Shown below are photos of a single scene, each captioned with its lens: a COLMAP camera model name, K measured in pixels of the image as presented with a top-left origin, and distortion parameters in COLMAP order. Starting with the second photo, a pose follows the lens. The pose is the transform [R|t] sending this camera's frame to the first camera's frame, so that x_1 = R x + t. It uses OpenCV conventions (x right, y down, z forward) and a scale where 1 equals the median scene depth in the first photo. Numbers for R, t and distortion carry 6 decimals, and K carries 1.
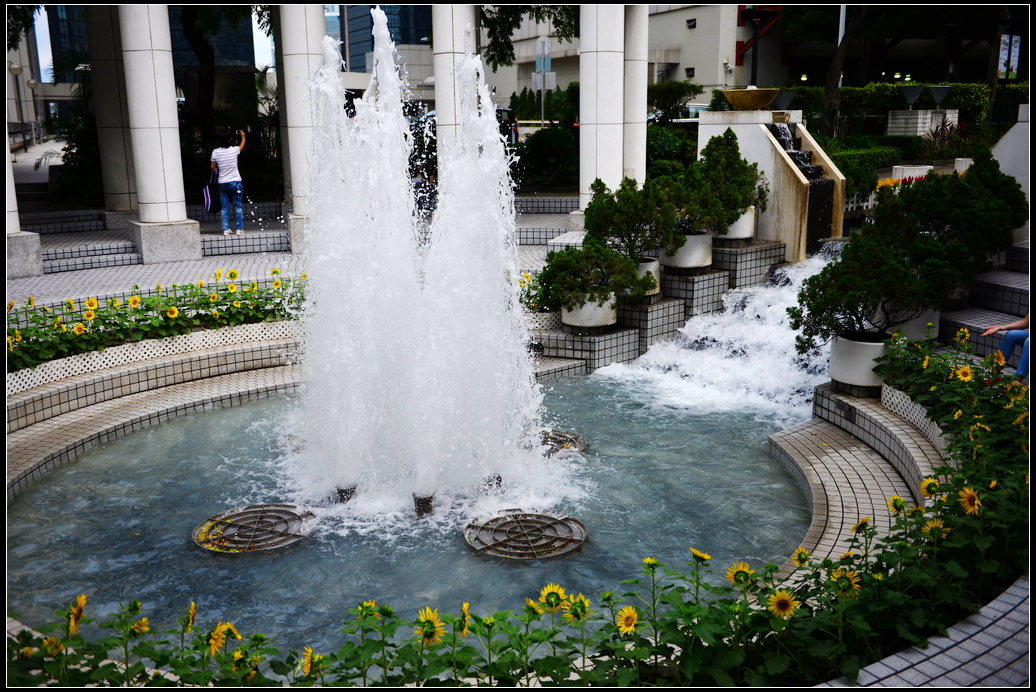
lens RADIAL K [[953.5, 0, 518.0], [0, 953.5, 346.0], [0, 0, 1]] dist [0.011733, 0.020089]
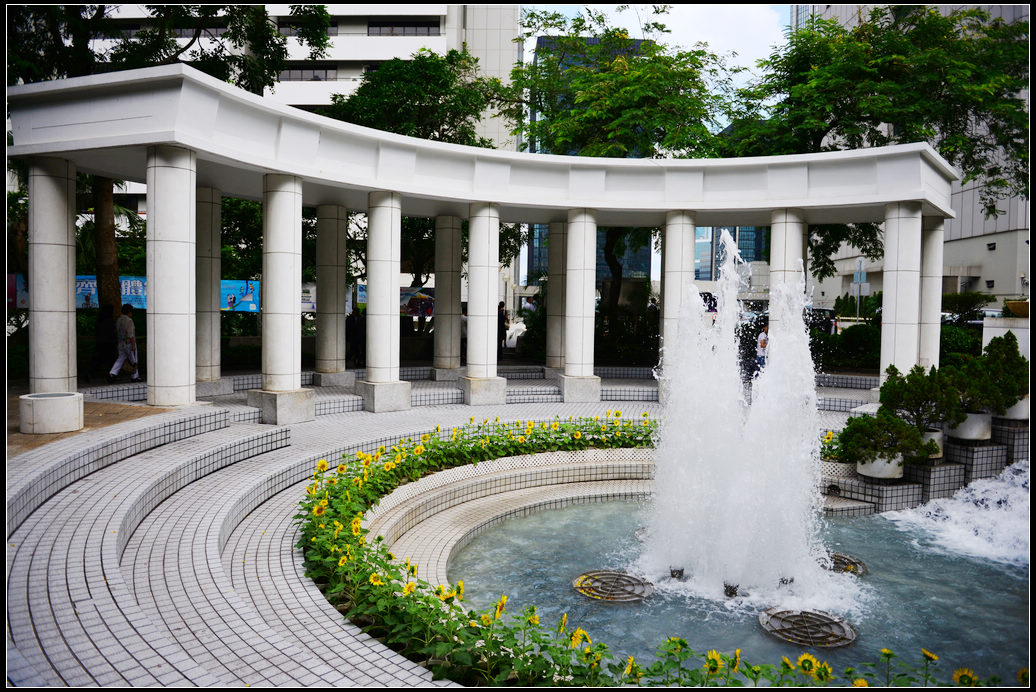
lens RADIAL K [[750.3, 0, 518.0], [0, 750.3, 346.0], [0, 0, 1]] dist [-0.006970, -0.005267]
pose [[0.901676, 0.046434, -0.429912, 0.062058], [-0.120921, 0.981629, -0.147592, 0.013342], [0.415161, 0.185066, 0.890726, -0.135880]]
